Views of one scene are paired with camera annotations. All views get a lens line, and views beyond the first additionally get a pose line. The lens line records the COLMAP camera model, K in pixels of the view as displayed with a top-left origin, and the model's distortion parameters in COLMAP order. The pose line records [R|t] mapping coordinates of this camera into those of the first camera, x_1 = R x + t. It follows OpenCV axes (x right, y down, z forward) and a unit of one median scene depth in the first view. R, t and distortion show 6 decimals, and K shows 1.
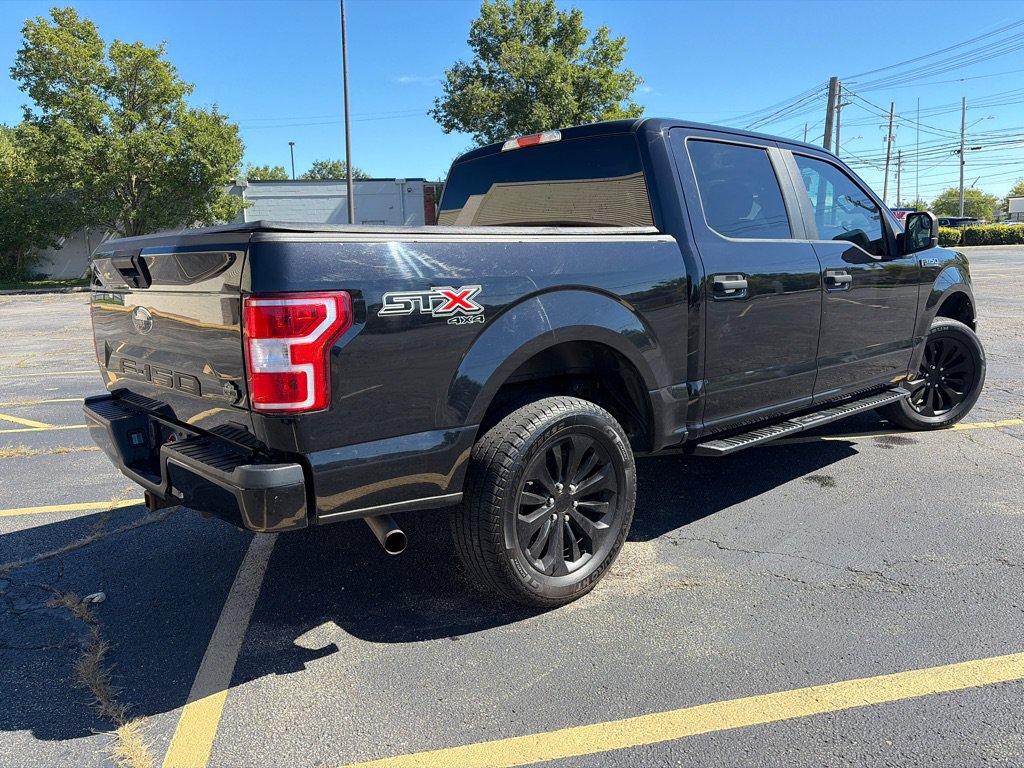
lens RADIAL K [[781.3, 0, 511.2], [0, 781.3, 382.9], [0, 0, 1]] dist [0.037320, -0.032752]
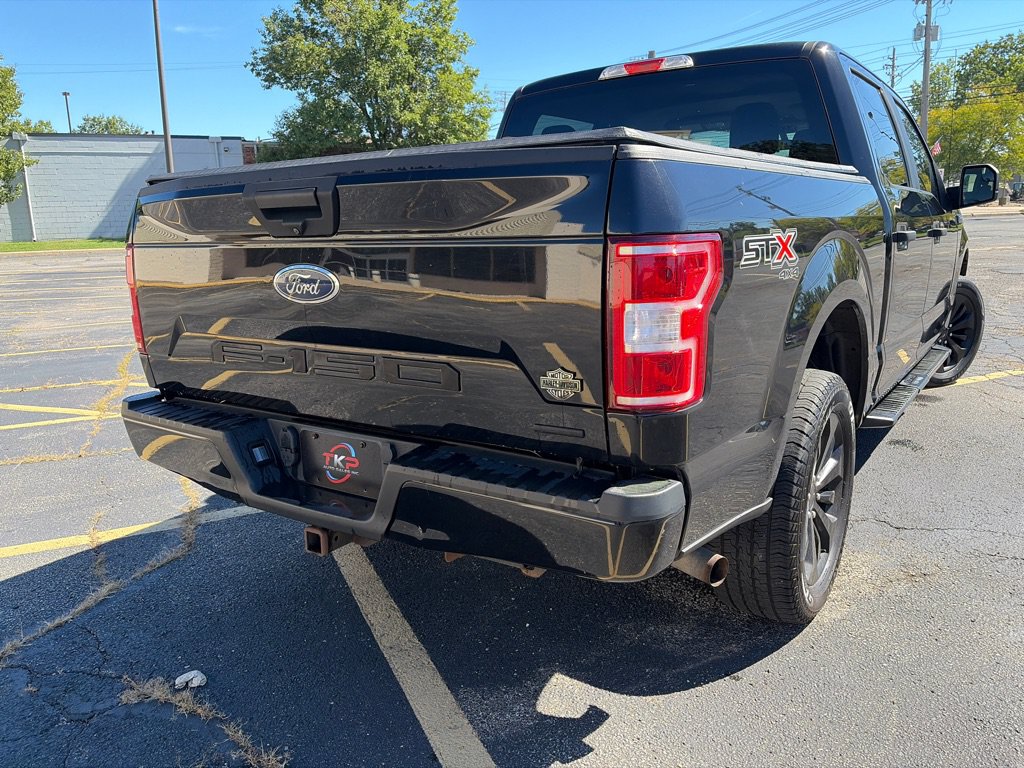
lens RADIAL K [[781.3, 0, 512.6], [0, 781.3, 381.1], [0, 0, 1]] dist [0.037320, -0.032752]
pose [[0.969414, -0.046466, 0.240992, -0.244342], [0.037947, 0.998484, 0.039870, -0.007985], [-0.242480, -0.029506, 0.969708, 0.151233]]
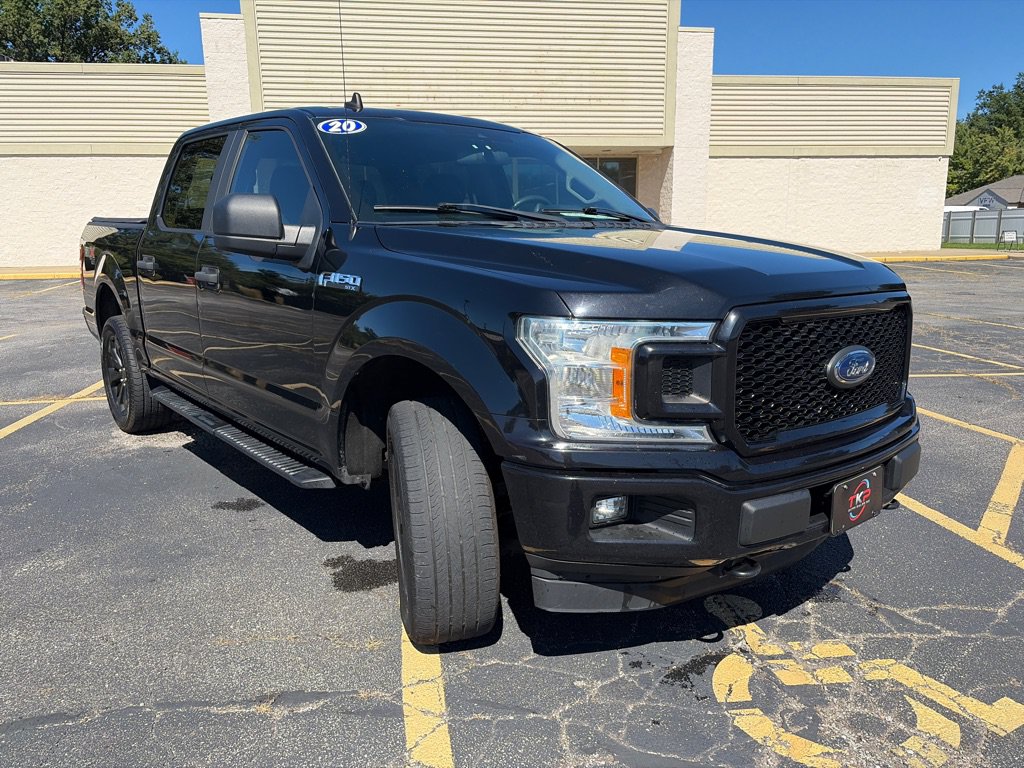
lens RADIAL K [[781.3, 0, 512.7], [0, 781.3, 382.2], [0, 0, 1]] dist [0.037320, -0.032752]
pose [[-0.037281, 0.222661, -0.974183, 0.989613], [-0.164913, 0.960123, 0.225759, -0.211083], [0.985603, 0.169072, 0.000926, 1.043841]]
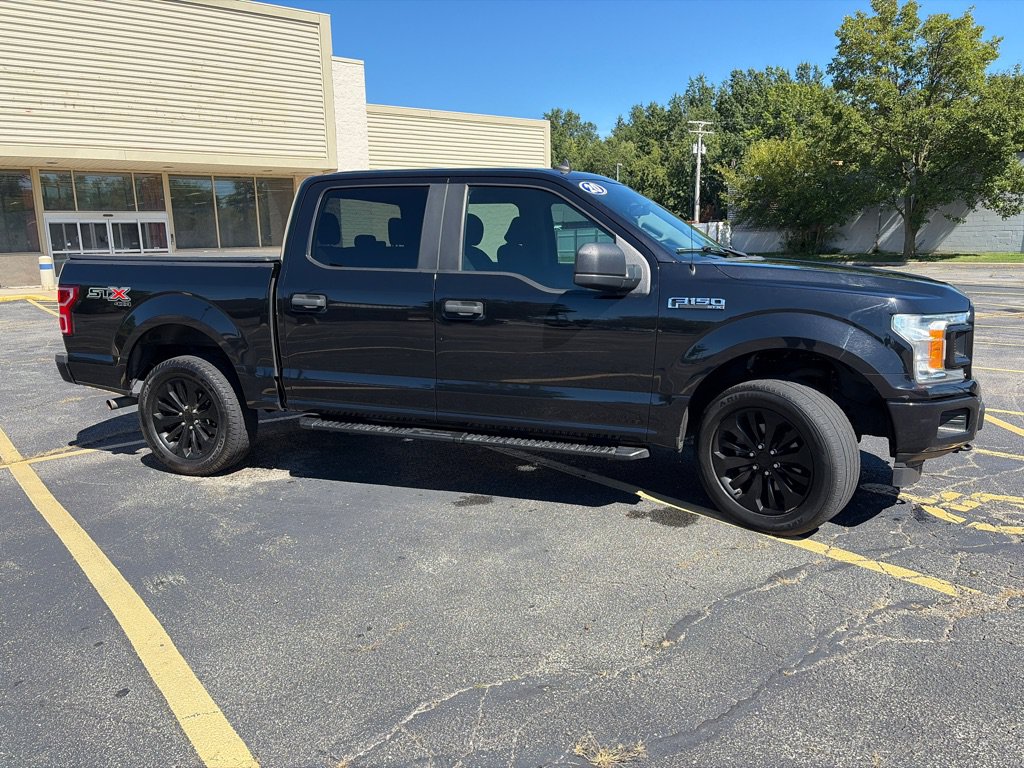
lens RADIAL K [[781.3, 0, 508.9], [0, 781.3, 382.4], [0, 0, 1]] dist [0.037320, -0.032752]
pose [[0.465523, 0.181293, -0.866269, 1.045484], [-0.147447, 0.981003, 0.126068, -0.135799], [0.872667, 0.069041, 0.483410, 0.432213]]
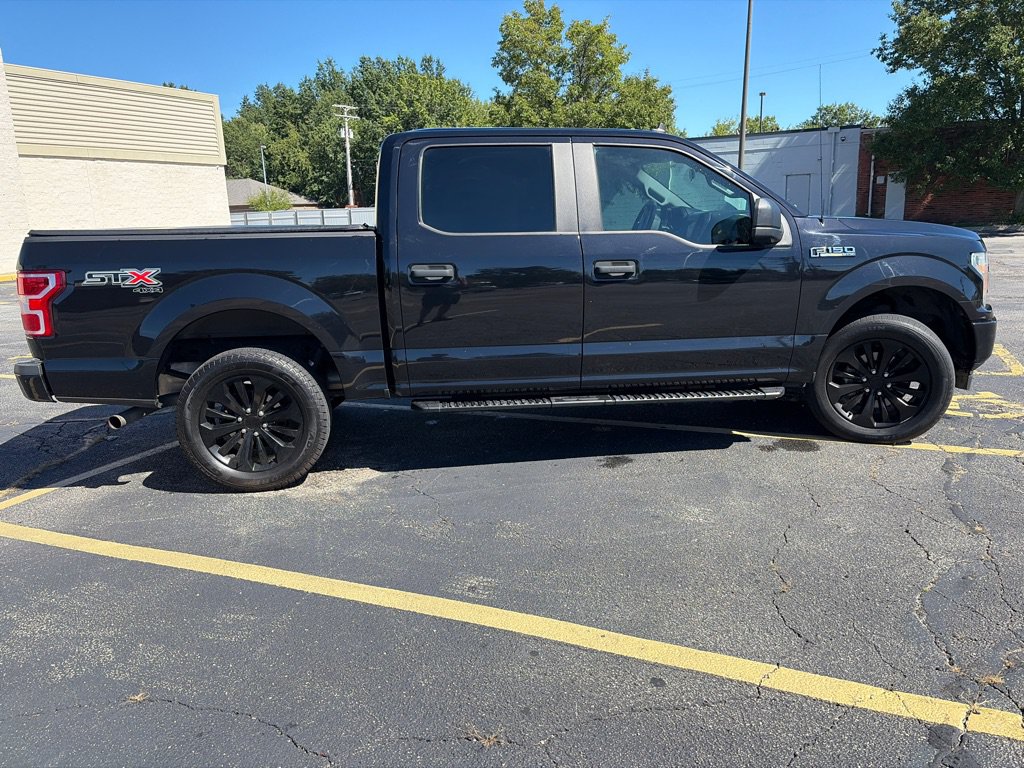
lens RADIAL K [[781.3, 0, 512.3], [0, 781.3, 385.0], [0, 0, 1]] dist [0.037320, -0.032752]
pose [[0.814370, 0.124985, -0.566727, 0.700988], [-0.089241, 0.991889, 0.090513, -0.047925], [0.573443, -0.023135, 0.818919, 0.056217]]
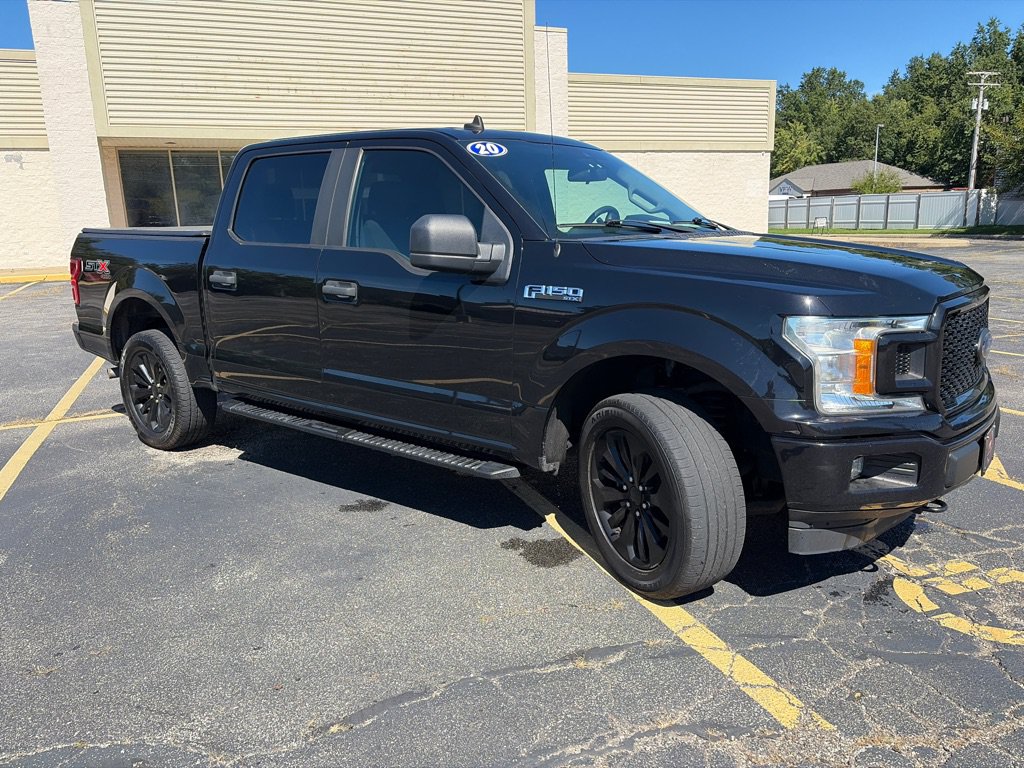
lens RADIAL K [[781.3, 0, 517.4], [0, 781.3, 379.2], [0, 0, 1]] dist [0.037320, -0.032752]
pose [[0.182782, 0.226287, -0.956757, 1.042875], [-0.152035, 0.967951, 0.199889, -0.190263], [0.971327, 0.108925, 0.211328, 0.785793]]
